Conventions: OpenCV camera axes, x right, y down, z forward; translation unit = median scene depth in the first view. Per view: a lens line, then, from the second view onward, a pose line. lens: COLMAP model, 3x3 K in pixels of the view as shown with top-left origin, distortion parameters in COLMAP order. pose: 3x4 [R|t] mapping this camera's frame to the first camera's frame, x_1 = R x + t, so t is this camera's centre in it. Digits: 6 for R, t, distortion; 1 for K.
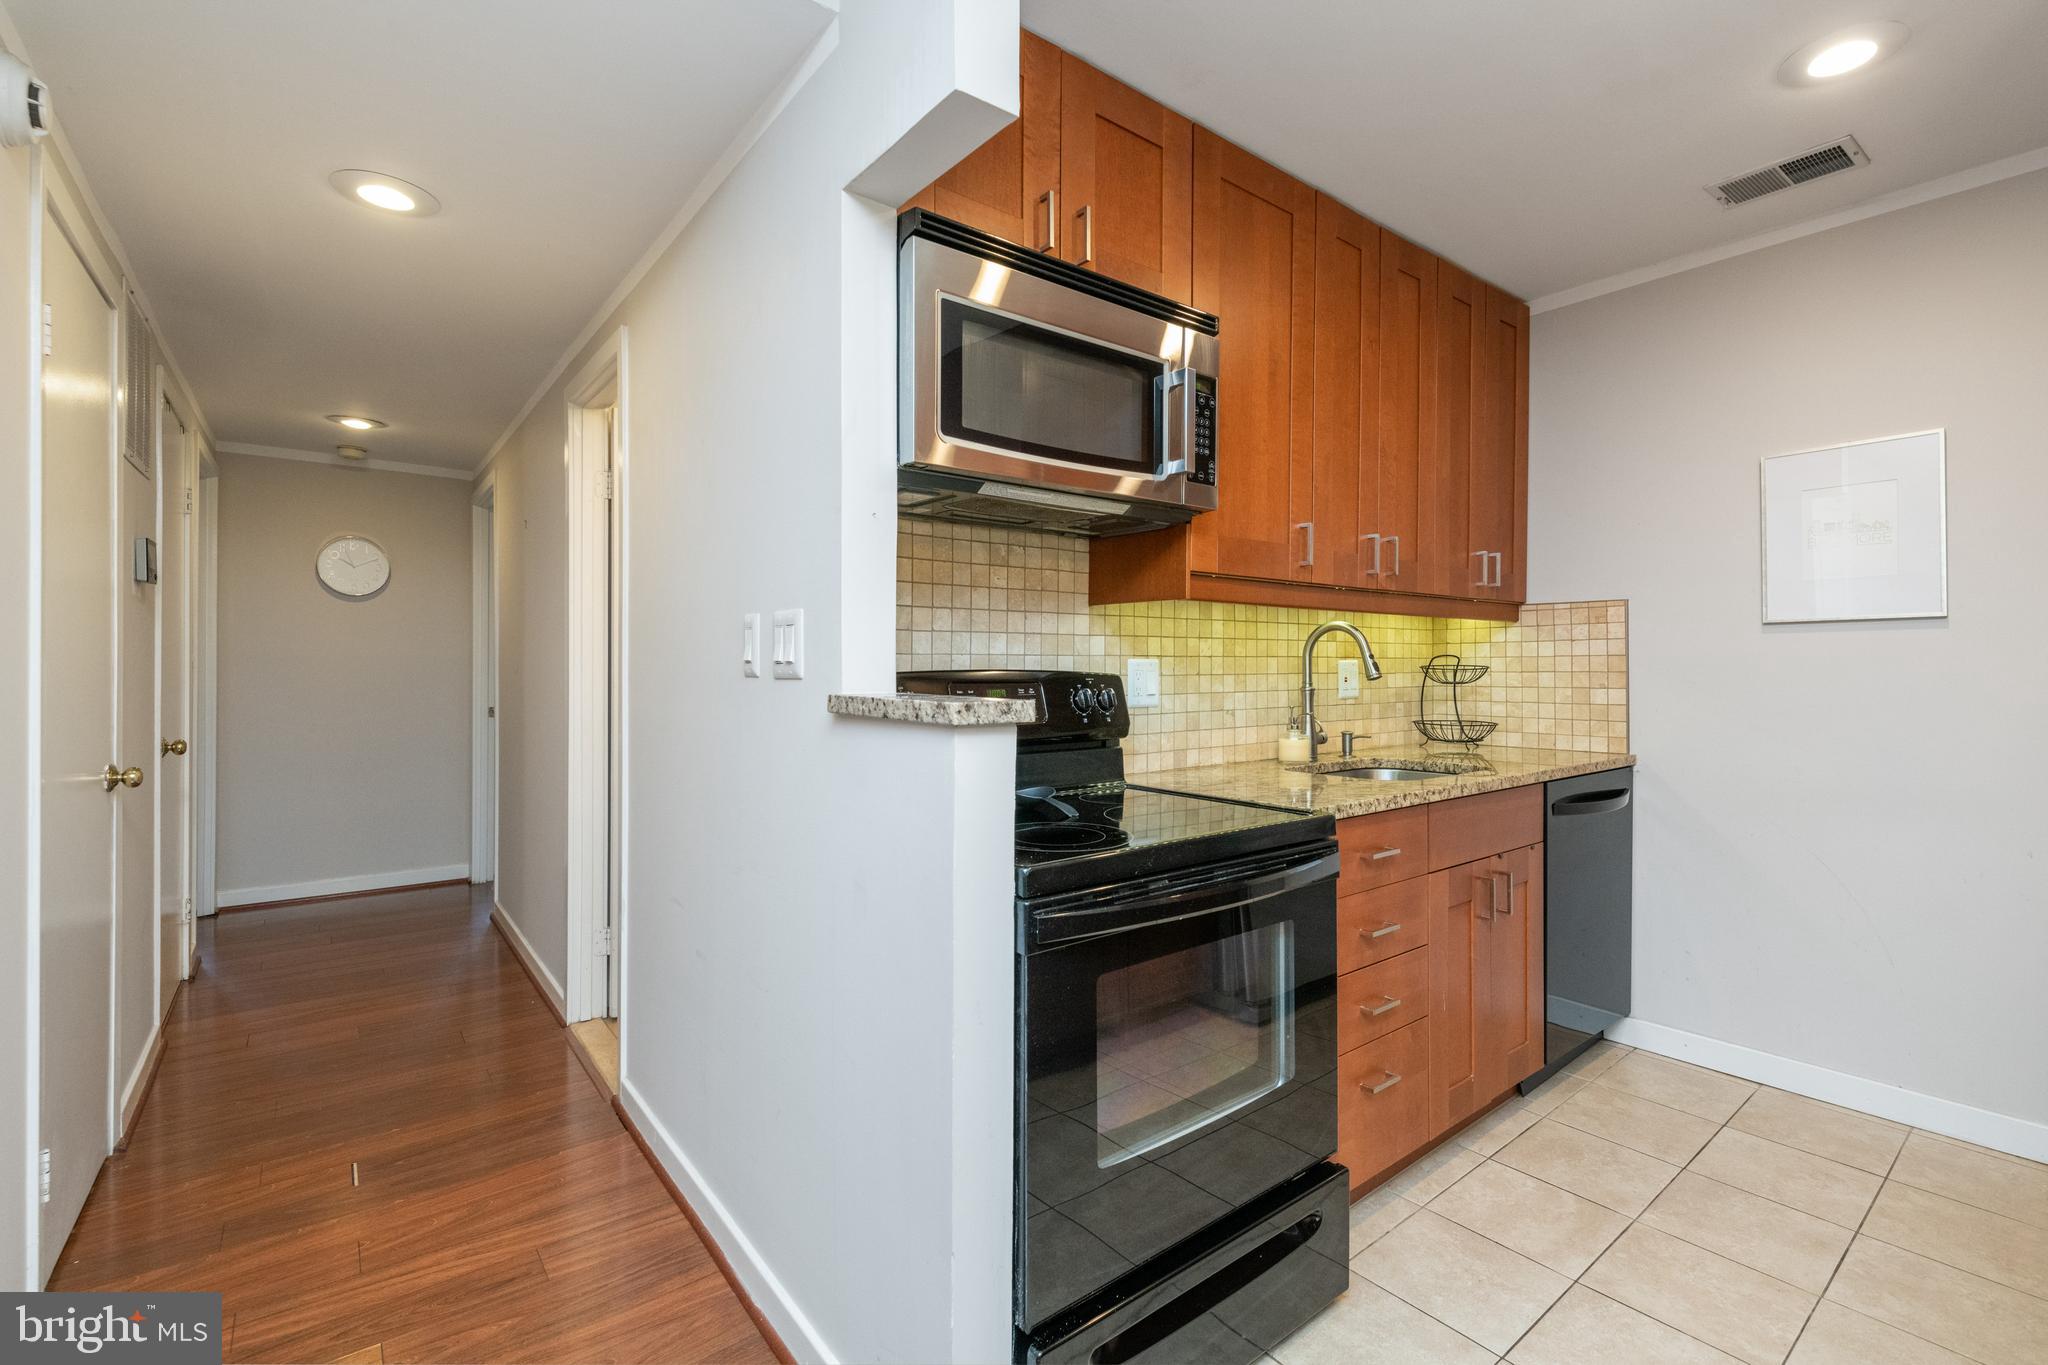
lens RADIAL K [[902.9, 0, 1023.8], [0, 902.9, 671.6], [0, 0, 1]] dist [0.010749, -0.010577]
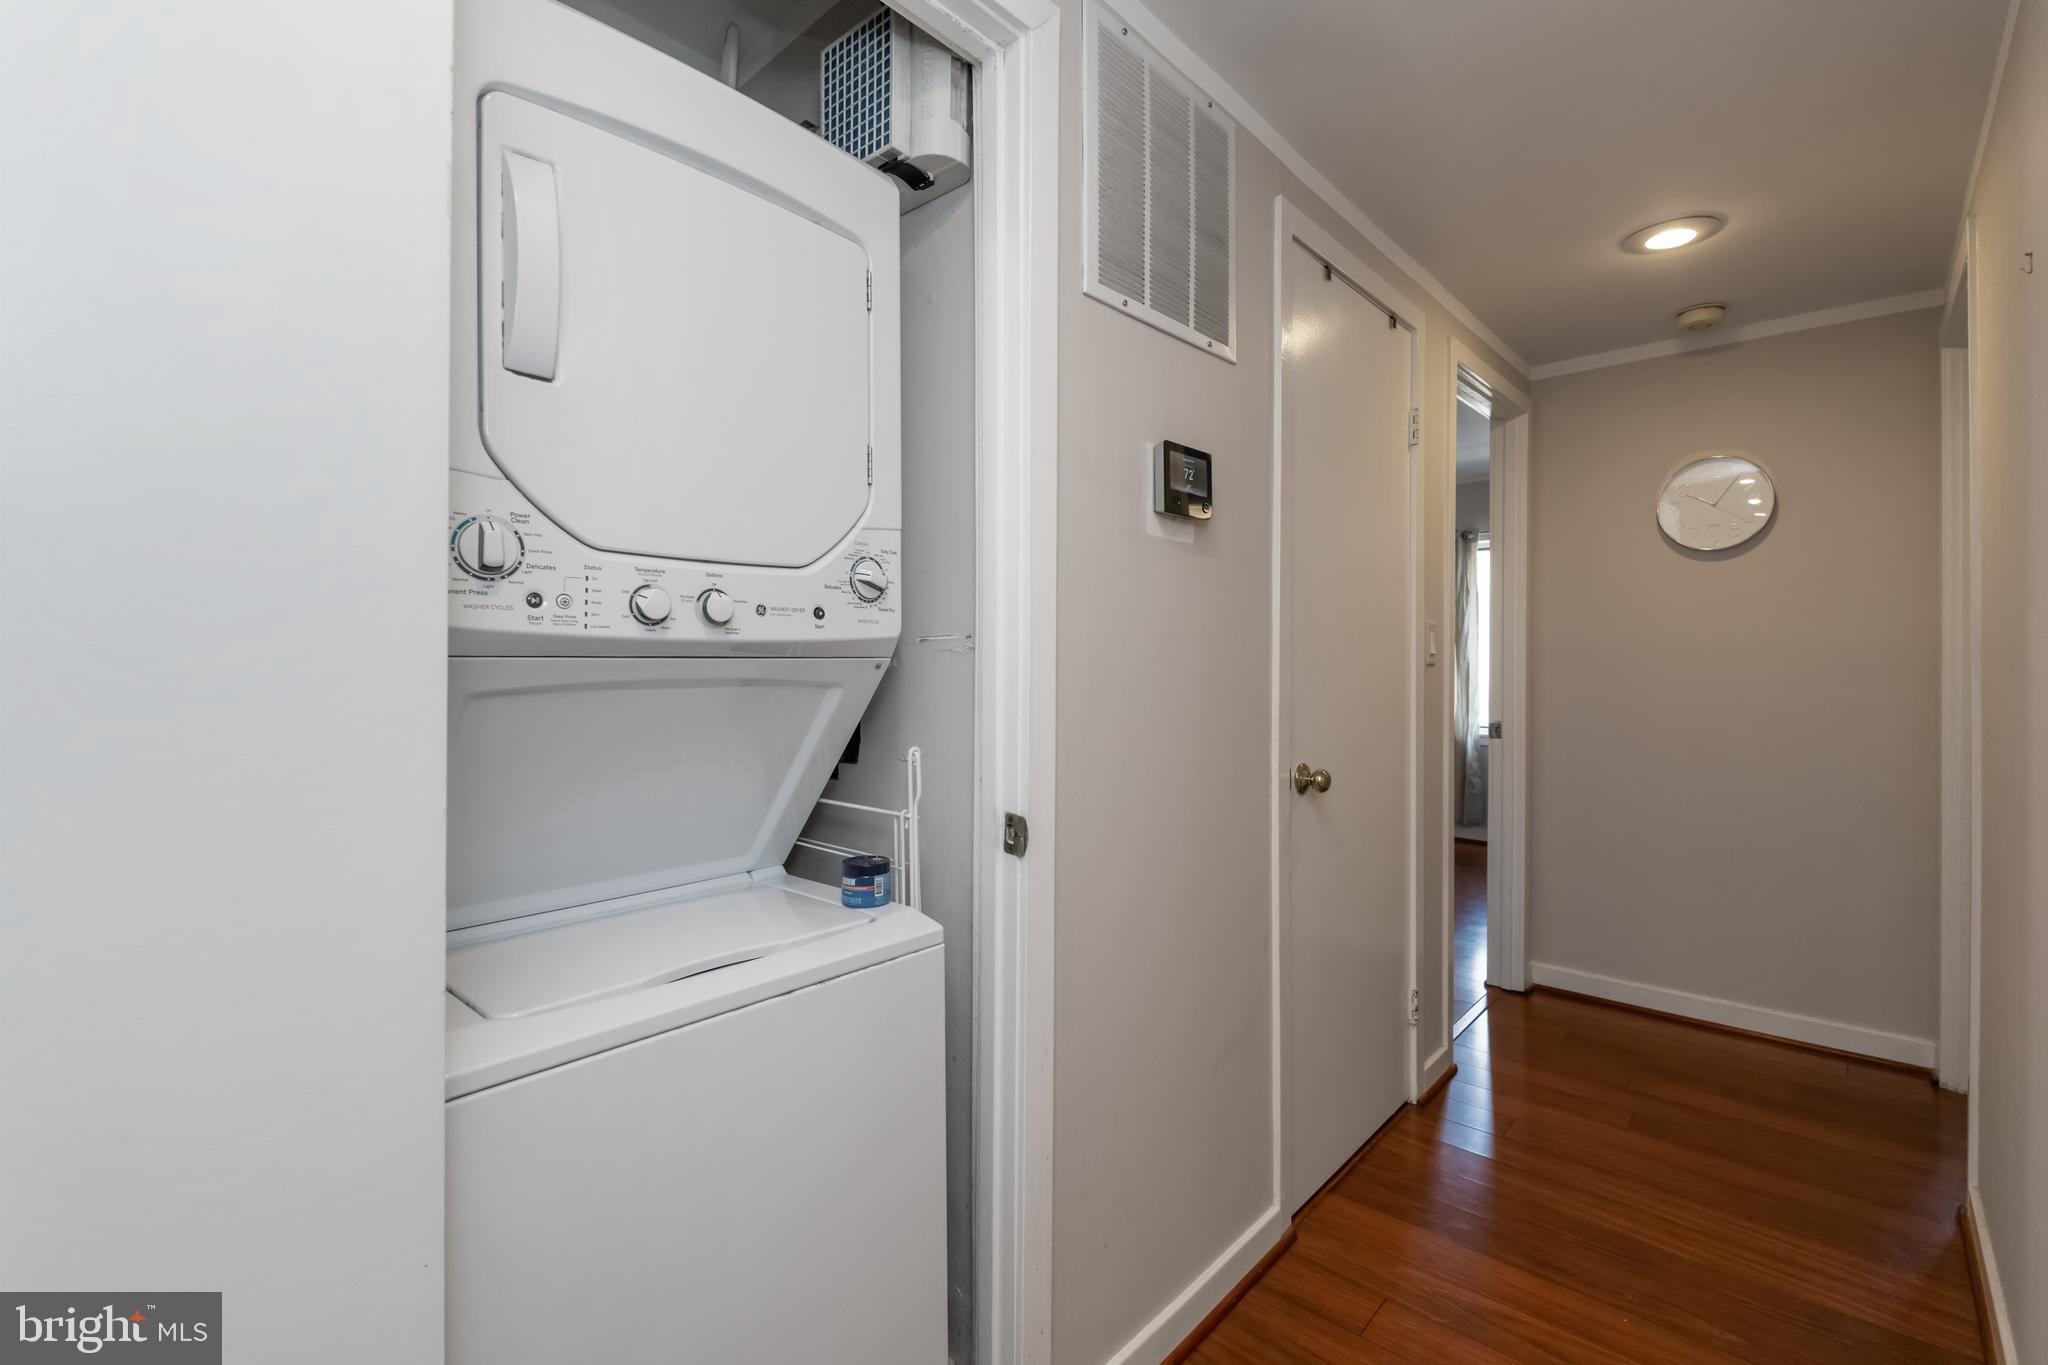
lens RADIAL K [[902.9, 0, 1023.8], [0, 902.9, 671.6], [0, 0, 1]] dist [0.010749, -0.010577]
pose [[0.168015, 0.006616, -0.985762, -0.376698], [-0.000451, 0.999978, 0.006634, -0.009658], [0.985784, -0.000670, 0.168014, 0.782250]]
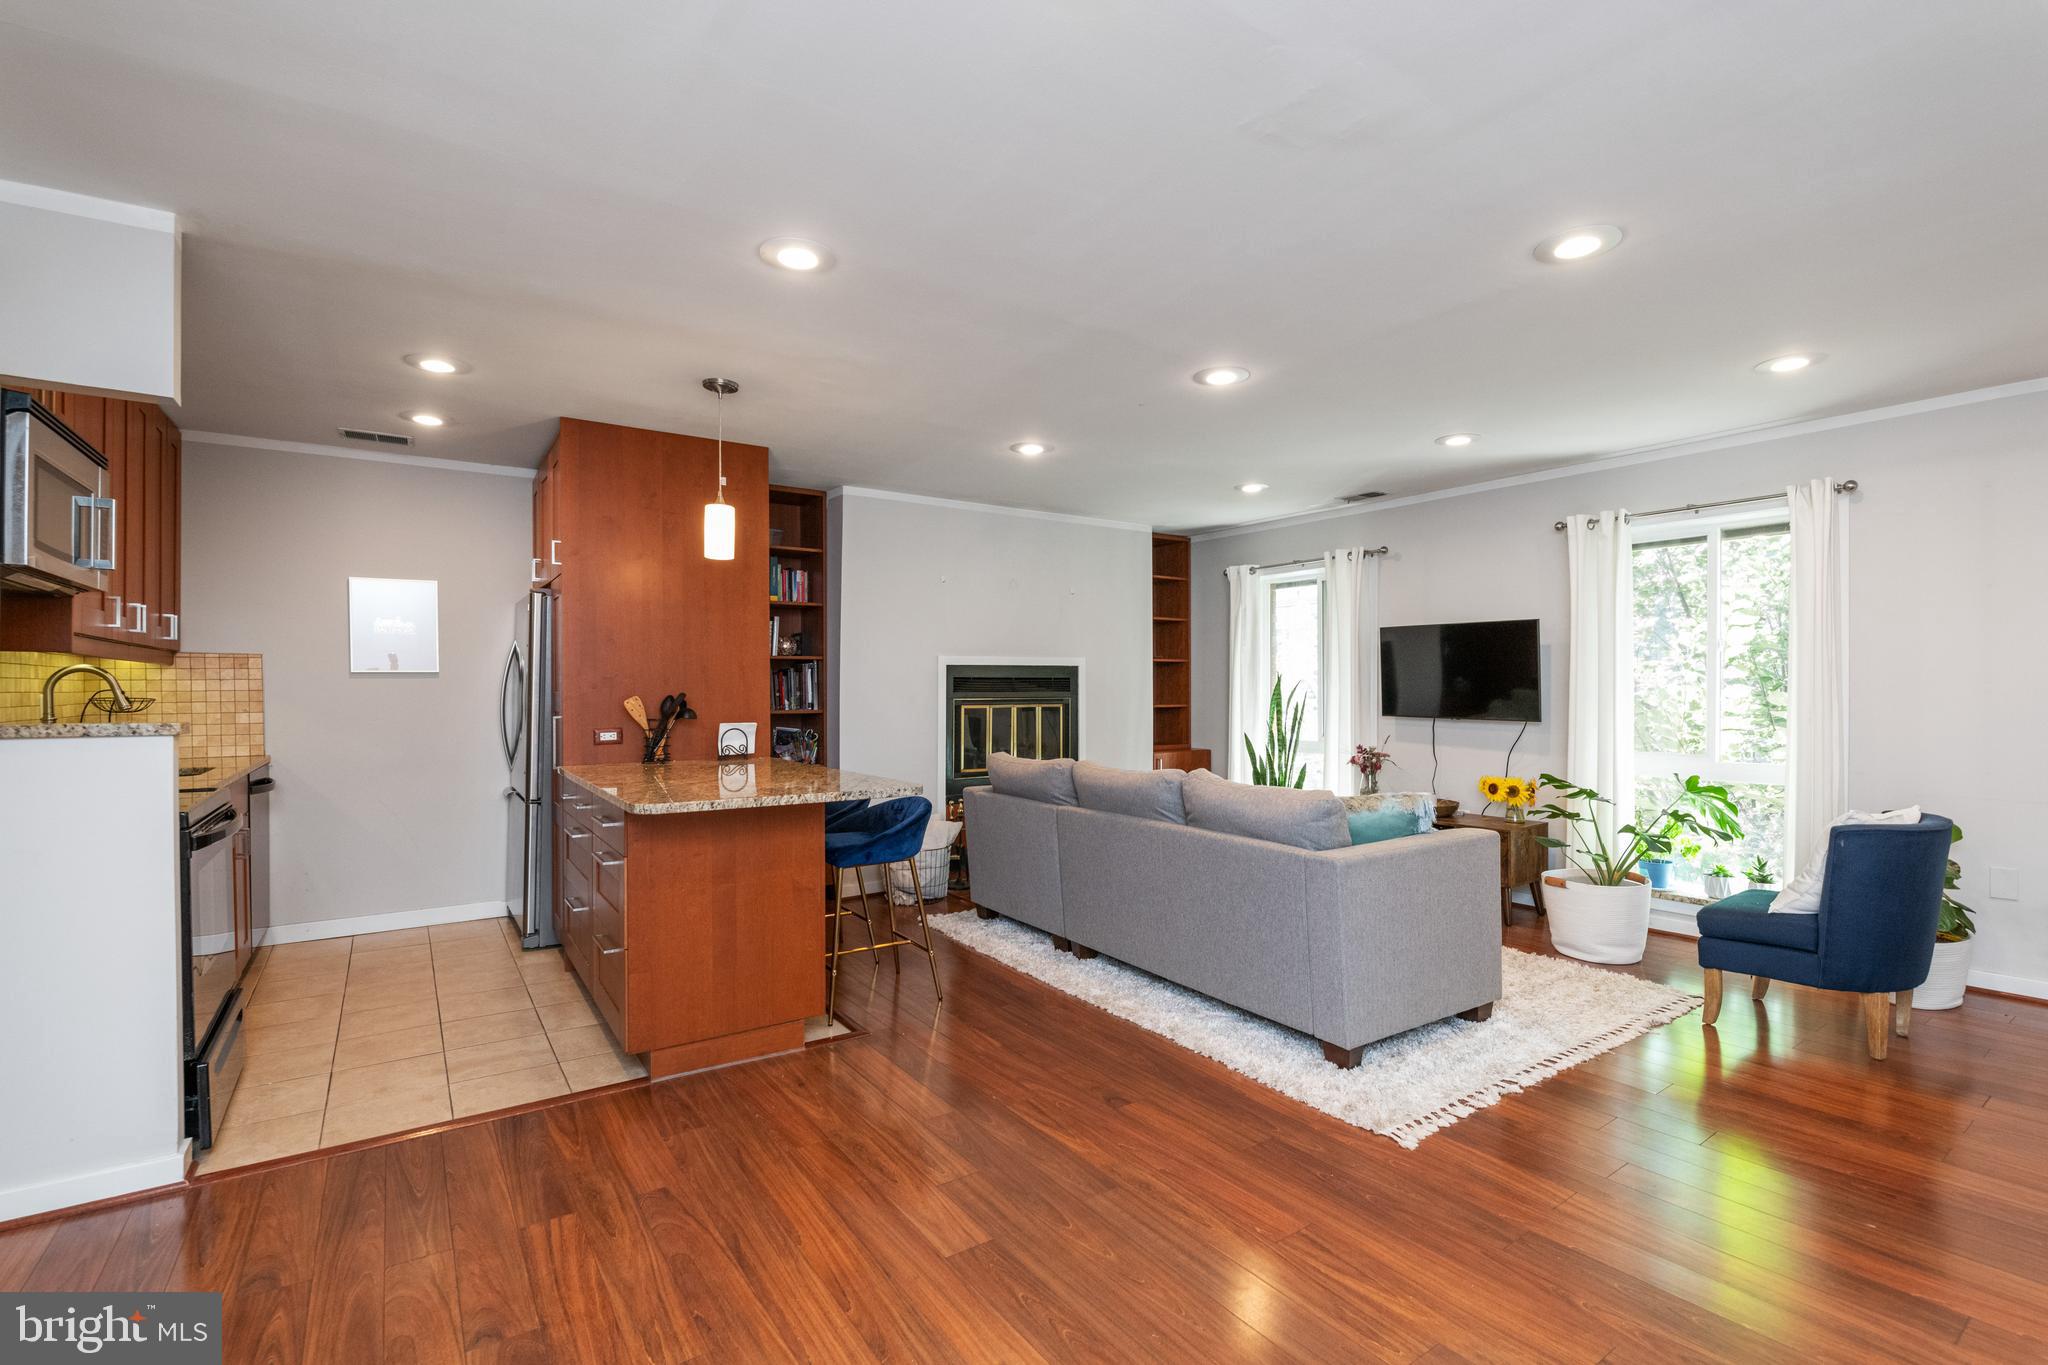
lens RADIAL K [[914.8, 0, 1025.0], [0, 914.8, 692.4], [0, 0, 1]] dist [-0.018536, -0.000249]
pose [[0.060067, -0.004280, 0.998185, -0.858232], [0.009037, 0.999952, 0.003744, -0.009807], [-0.998153, 0.008796, 0.060103, -0.411706]]
